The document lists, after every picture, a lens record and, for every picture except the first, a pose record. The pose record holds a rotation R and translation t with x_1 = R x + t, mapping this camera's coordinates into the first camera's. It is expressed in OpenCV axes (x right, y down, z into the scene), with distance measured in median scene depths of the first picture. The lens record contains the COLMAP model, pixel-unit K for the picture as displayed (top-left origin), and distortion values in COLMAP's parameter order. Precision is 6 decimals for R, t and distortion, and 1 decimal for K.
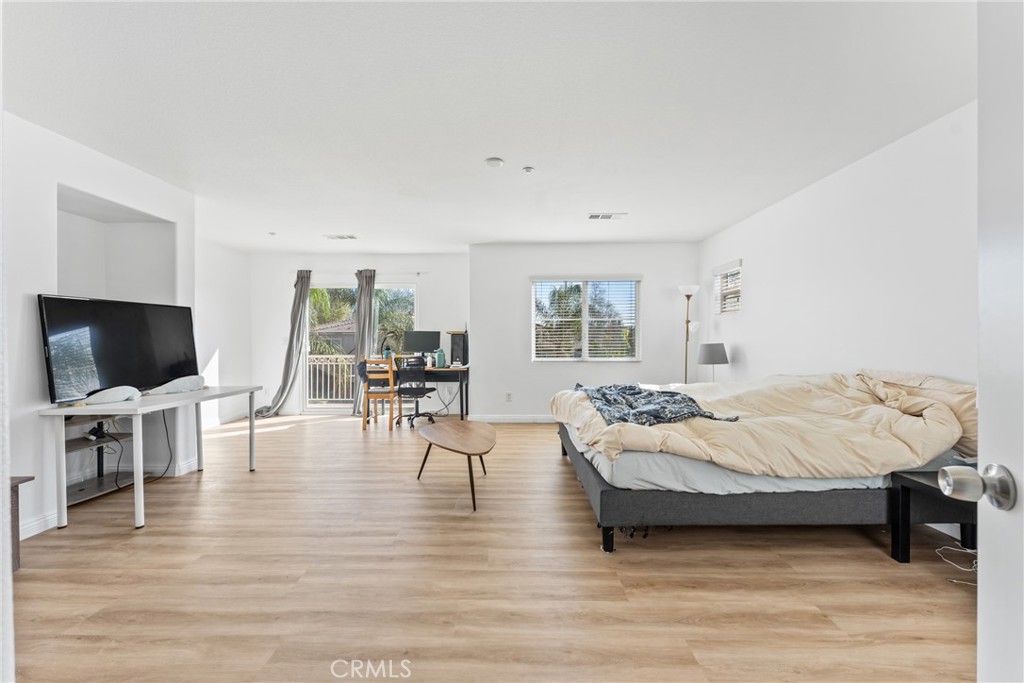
lens RADIAL K [[408.7, 0, 510.0], [0, 408.7, 341.8], [0, 0, 1]] dist [-0.008268, -0.000117]
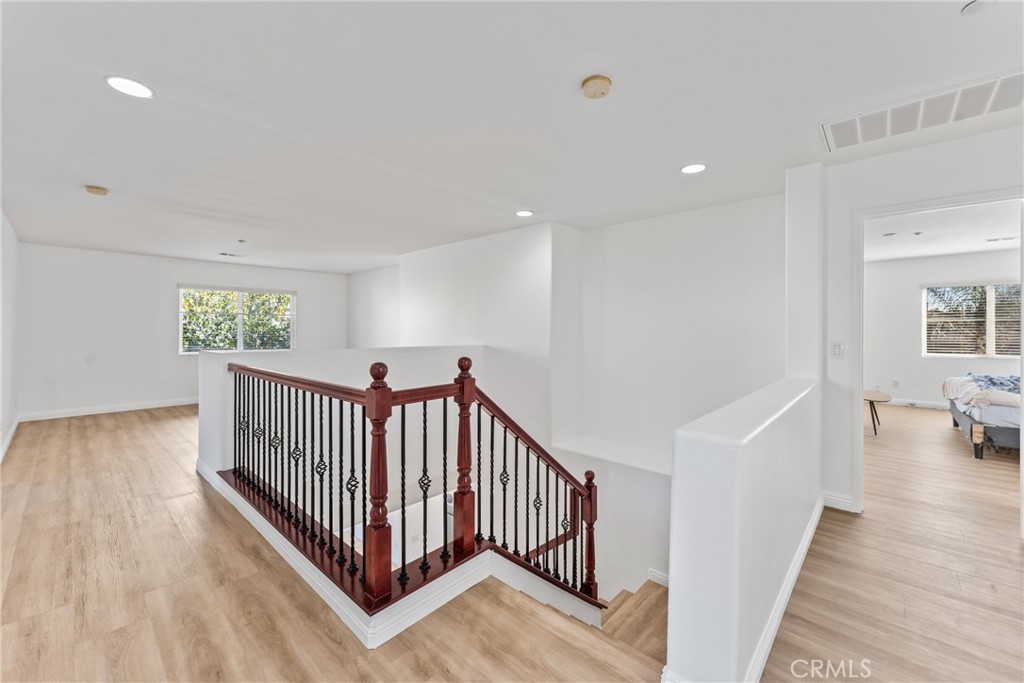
lens RADIAL K [[408.7, 0, 507.6], [0, 408.7, 328.2], [0, 0, 1]] dist [-0.008268, -0.000117]
pose [[0.732758, -0.001250, -0.680488, -0.047692], [-0.002194, 0.999989, -0.004199, -0.038931], [0.680486, 0.004569, 0.732747, -1.123704]]
